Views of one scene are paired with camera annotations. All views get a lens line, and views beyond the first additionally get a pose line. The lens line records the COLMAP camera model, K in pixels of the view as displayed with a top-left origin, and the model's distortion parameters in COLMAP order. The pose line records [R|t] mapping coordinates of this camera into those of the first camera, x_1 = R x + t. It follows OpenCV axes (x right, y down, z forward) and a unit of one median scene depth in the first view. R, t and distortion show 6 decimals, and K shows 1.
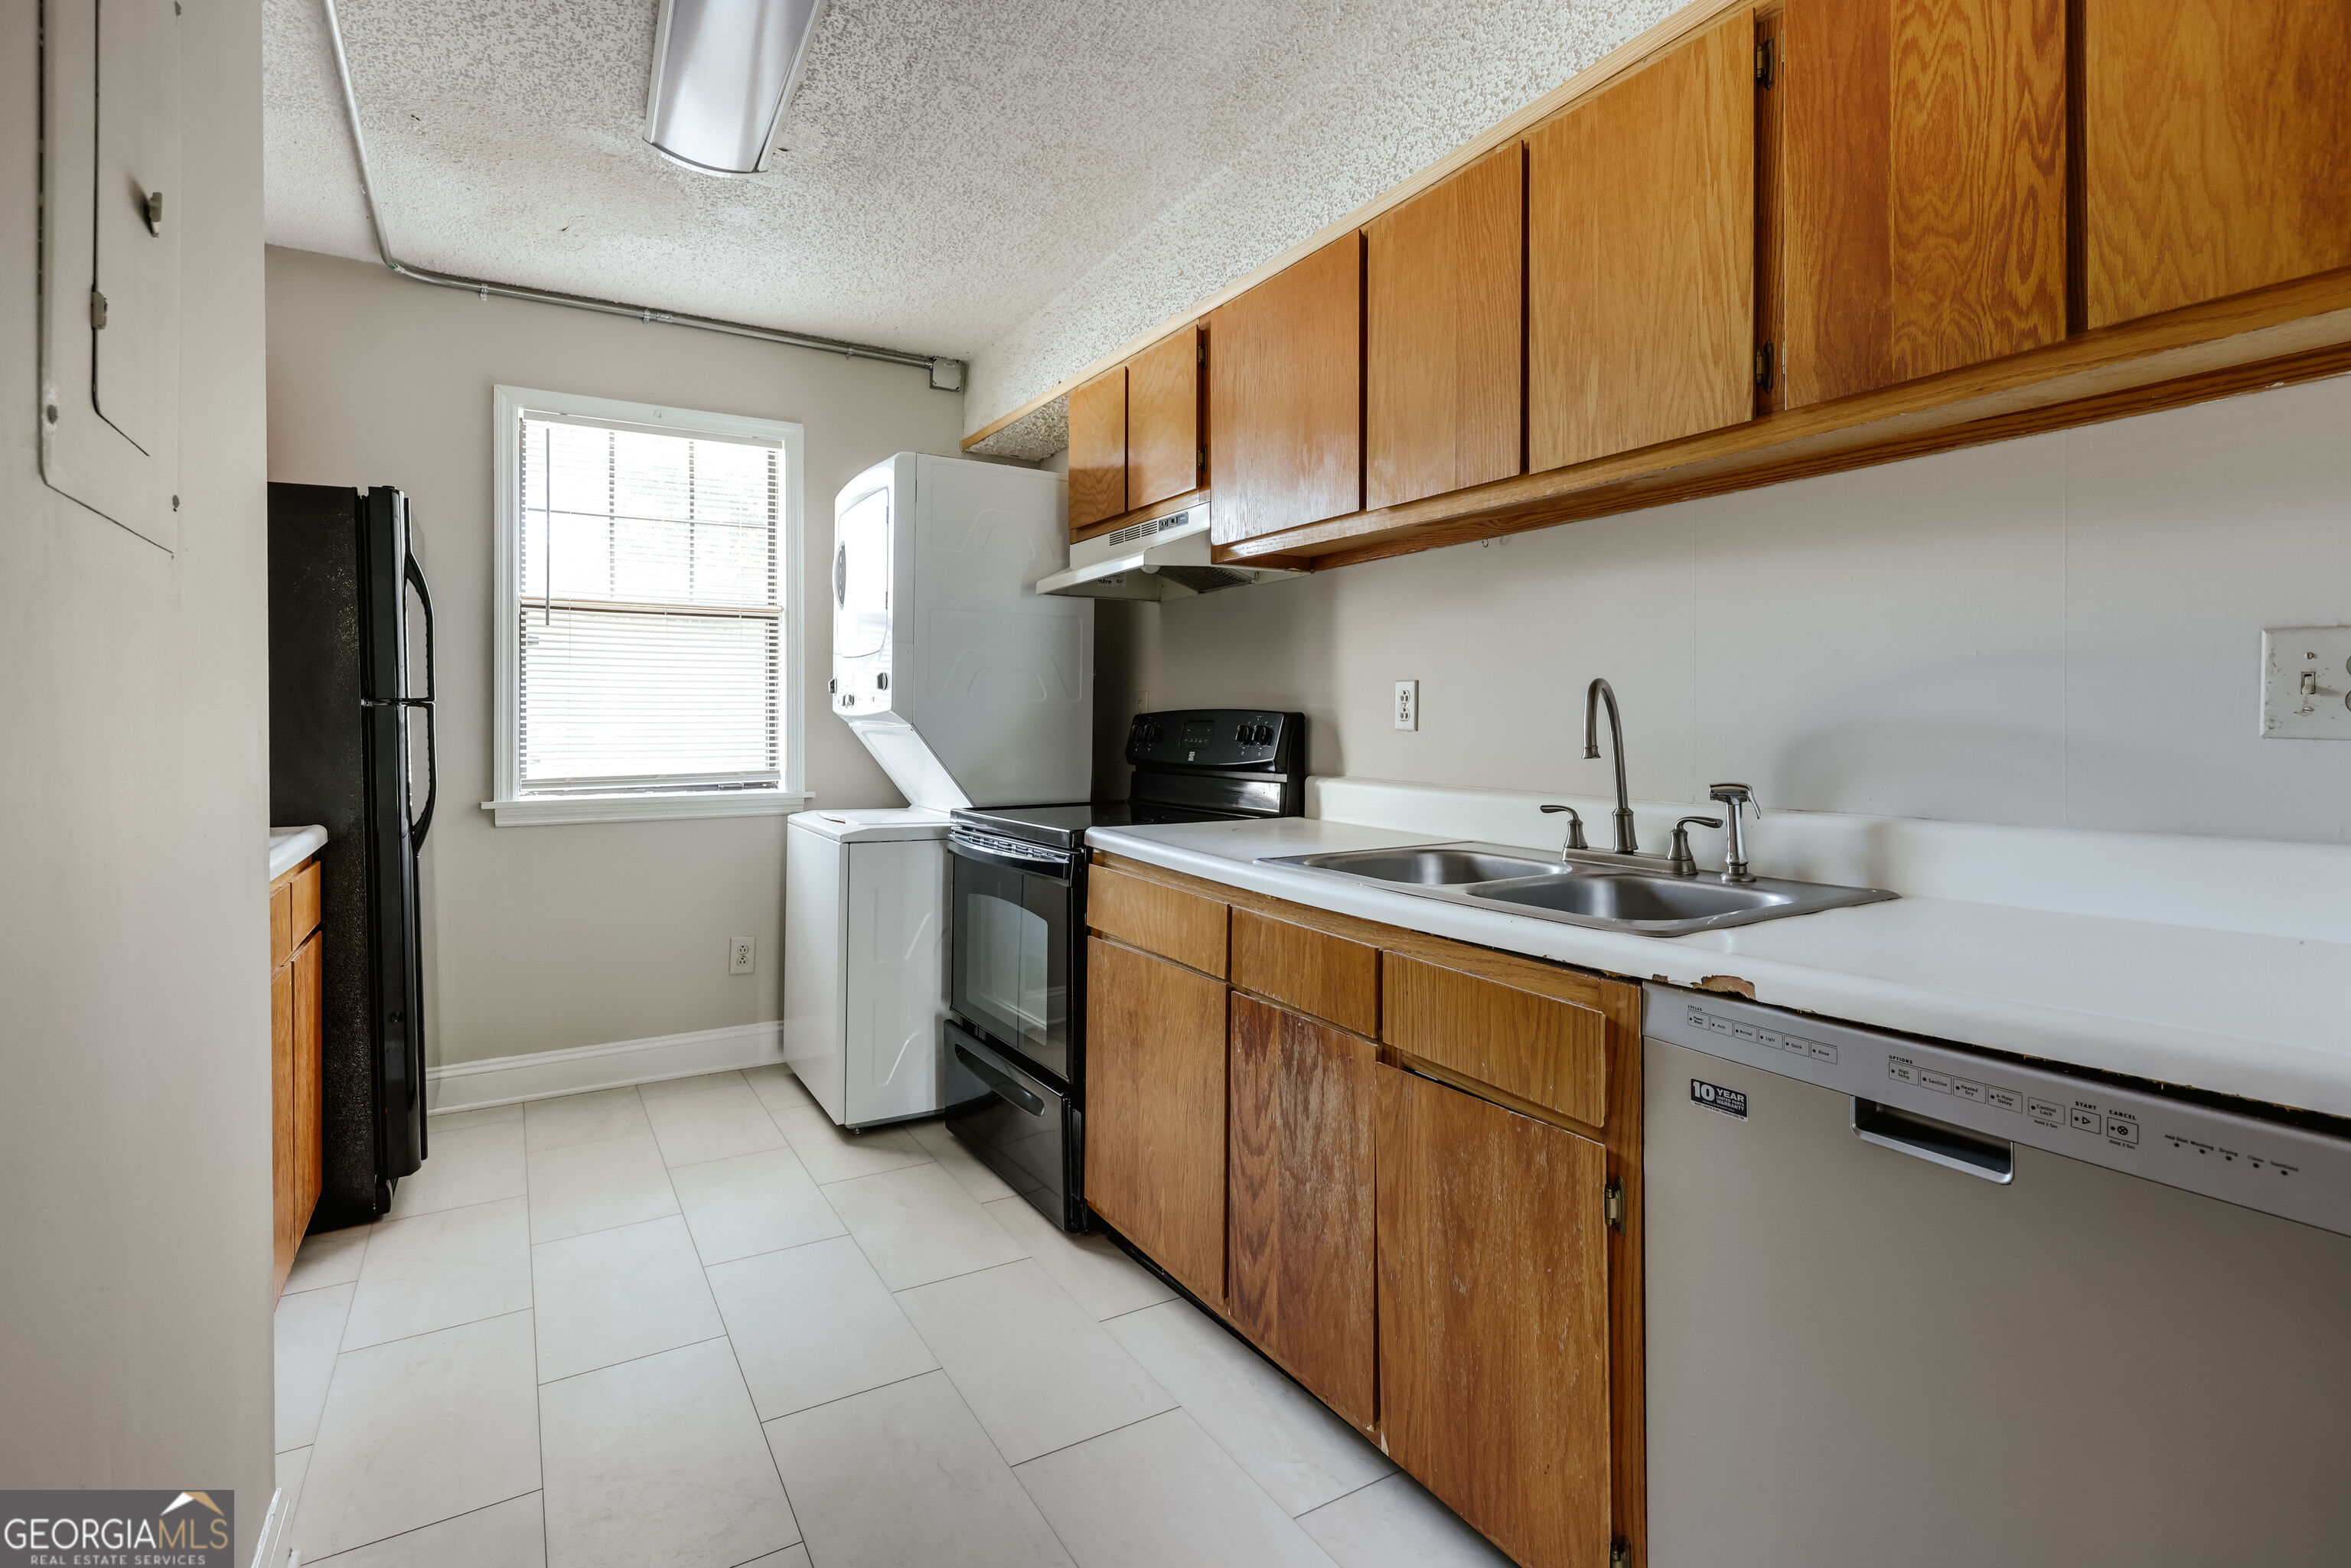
lens RADIAL K [[1098.9, 0, 1200.0], [0, 1098.9, 727.2], [0, 0, 1]] dist [0.001546, 0.000849]
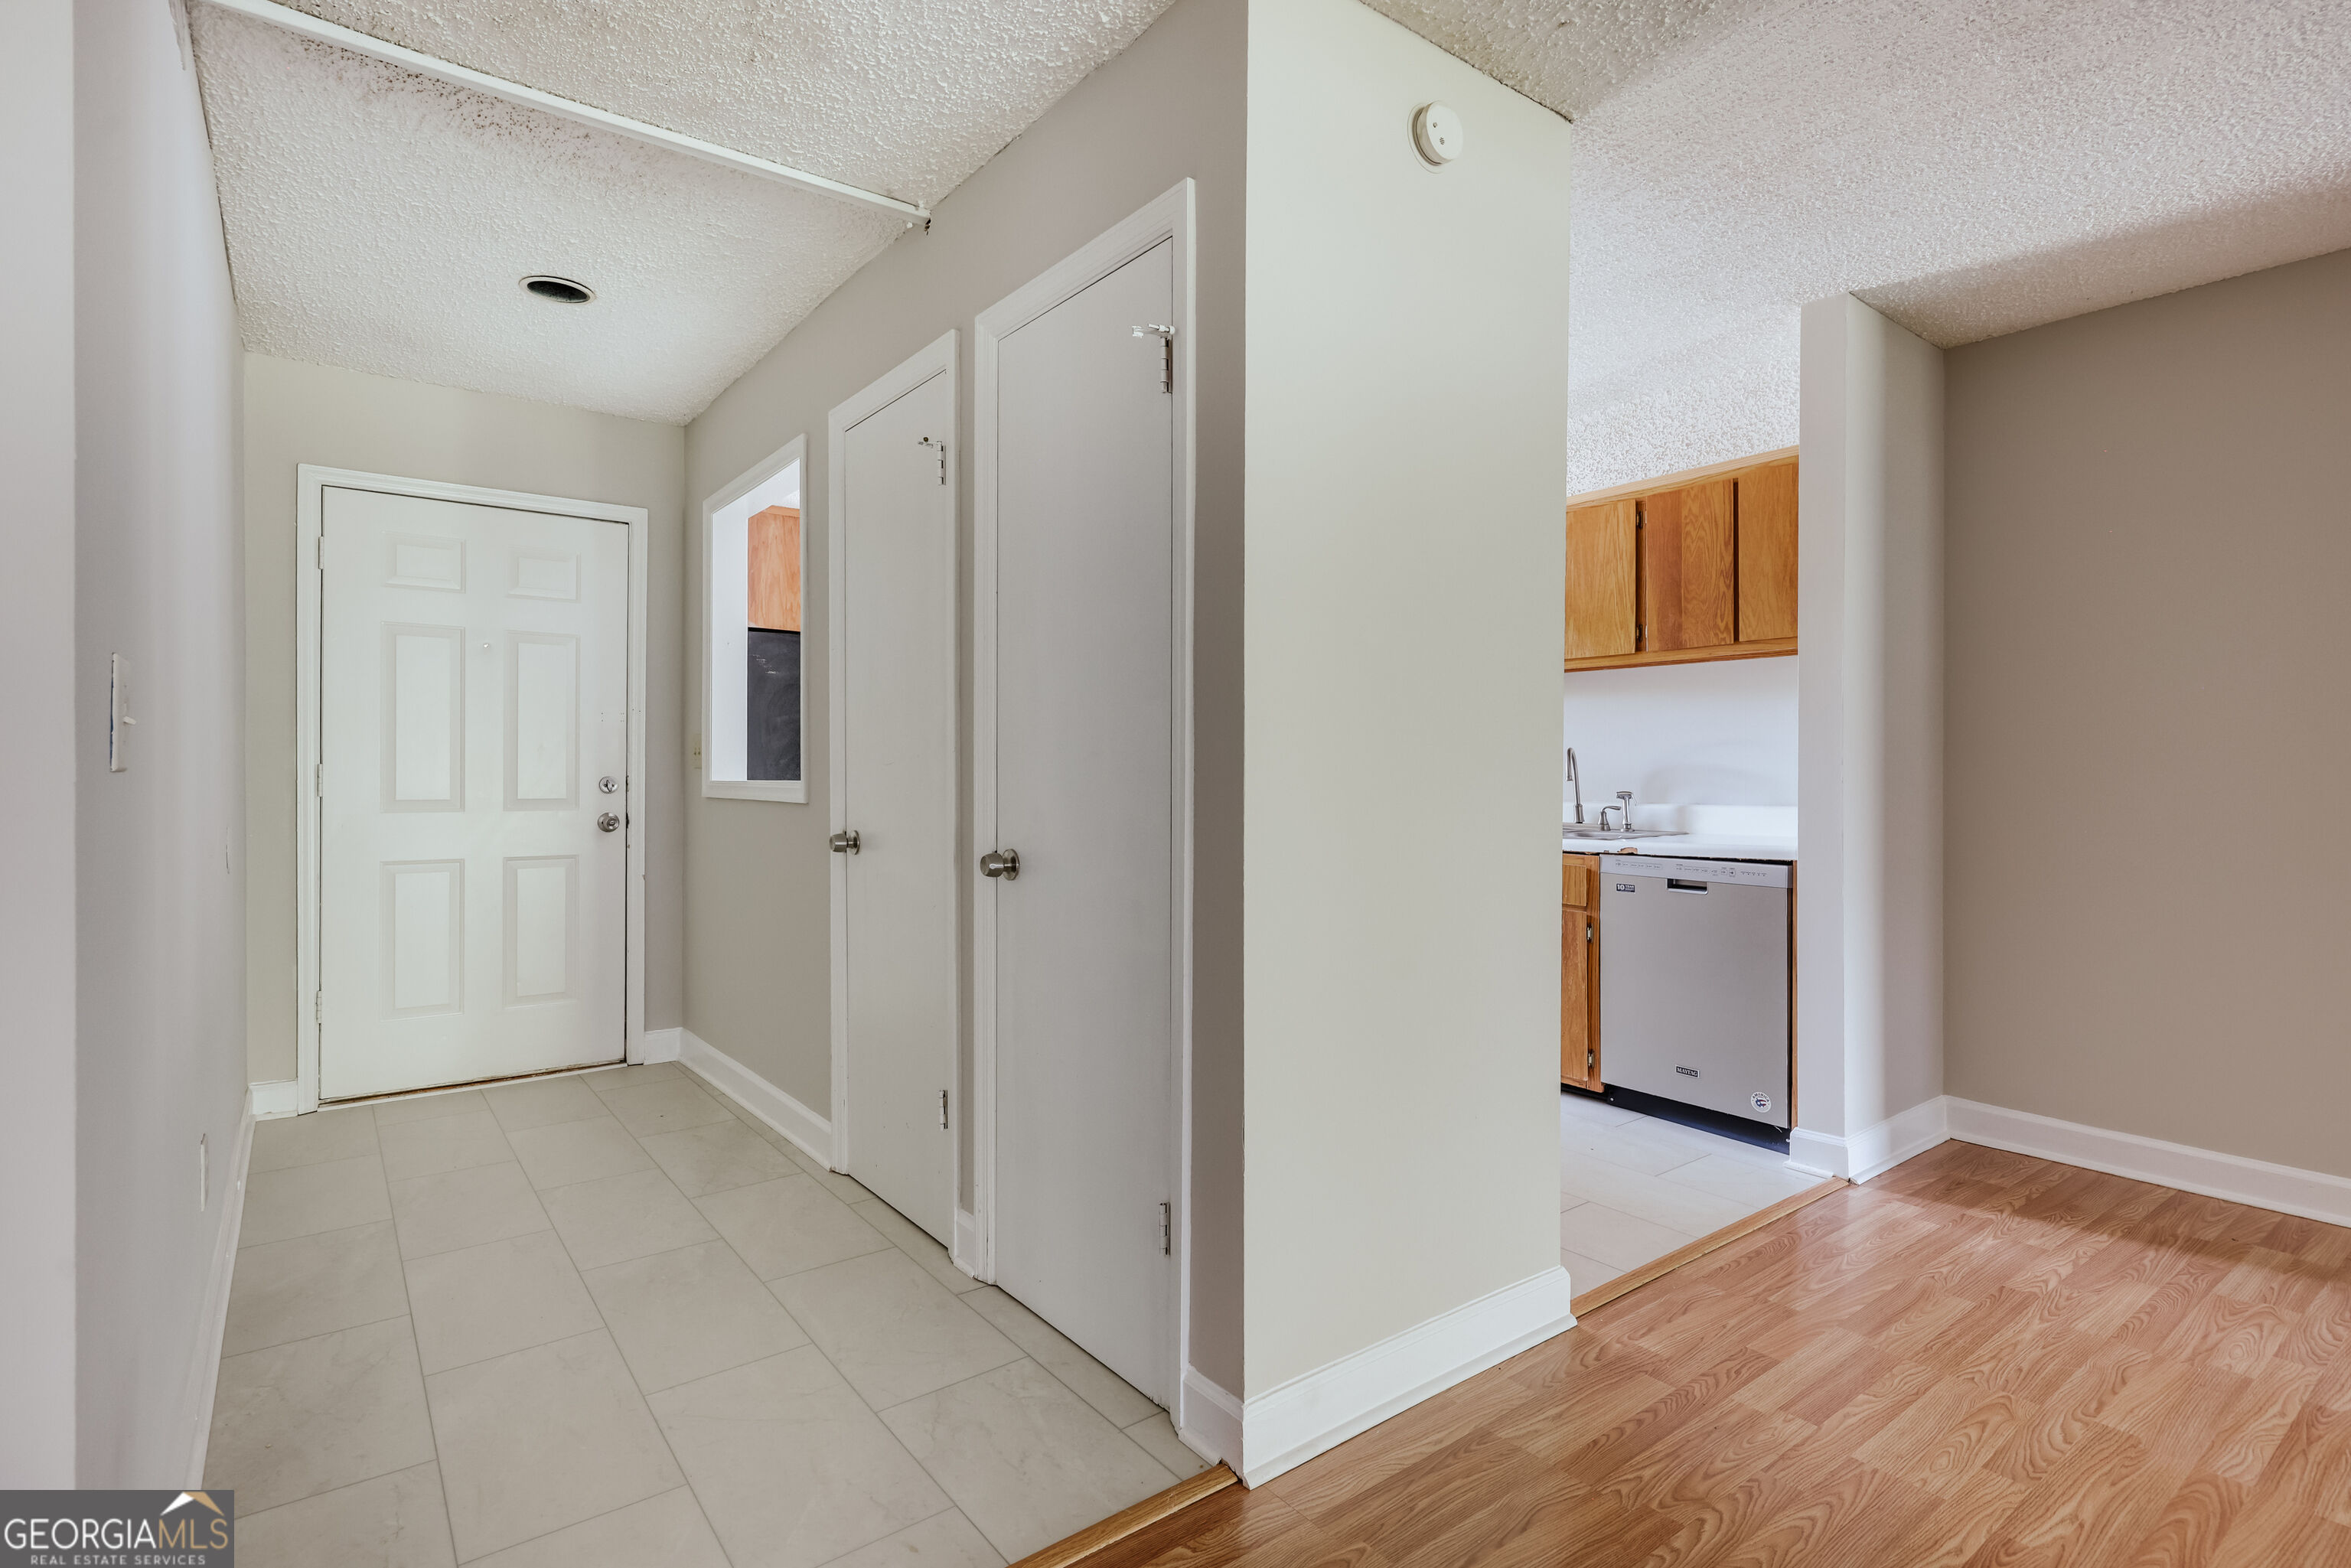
lens RADIAL K [[1121.5, 0, 1157.7], [0, 1121.5, 774.7], [0, 0, 1]] dist [0.001180, 0.000389]
pose [[0.996767, 0.002709, 0.080306, -0.739547], [-0.002617, 0.999996, -0.001251, 0.019506], [-0.080309, 0.001037, 0.996769, -1.377505]]
